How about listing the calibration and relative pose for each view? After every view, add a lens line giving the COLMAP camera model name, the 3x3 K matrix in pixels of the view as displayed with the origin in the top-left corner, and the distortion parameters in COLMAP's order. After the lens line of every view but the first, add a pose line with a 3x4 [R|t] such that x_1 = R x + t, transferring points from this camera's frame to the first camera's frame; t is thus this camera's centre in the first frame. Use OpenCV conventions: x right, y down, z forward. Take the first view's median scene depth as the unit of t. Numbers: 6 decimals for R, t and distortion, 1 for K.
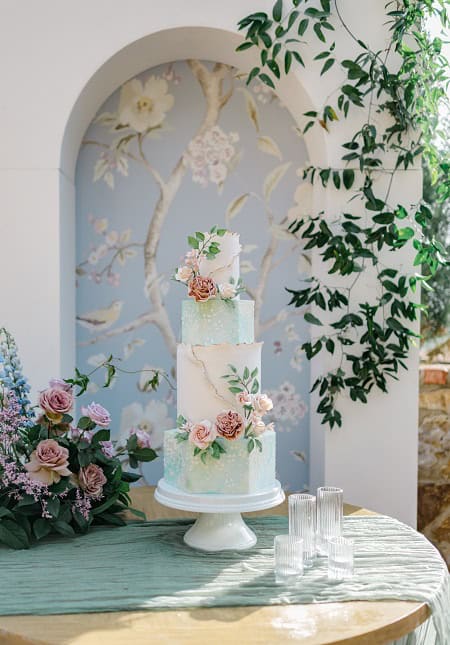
lens RADIAL K [[1071.3, 0, 225.0], [0, 1071.3, 322.5], [0, 0, 1]] dist [0.452696, 0.026328]
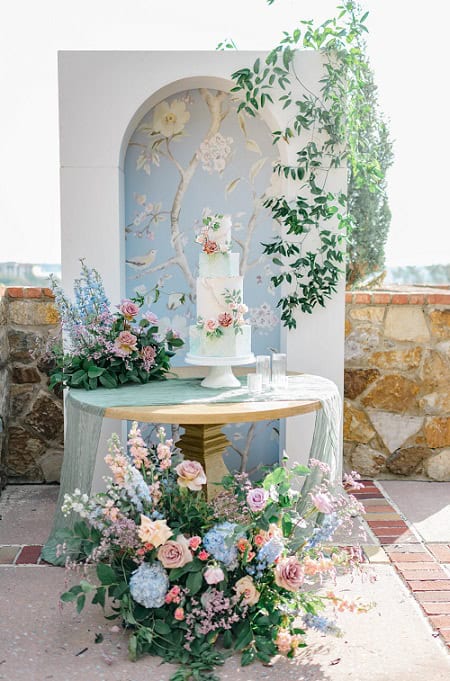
lens RADIAL K [[1074.1, 0, 225.0], [0, 1074.1, 340.5], [0, 0, 1]] dist [-0.050132, -0.056063]
pose [[0.999979, -0.004696, -0.004372, 0.007868], [0.005012, 0.997152, 0.075254, -0.006882], [0.004006, -0.075275, 0.997155, -0.601169]]
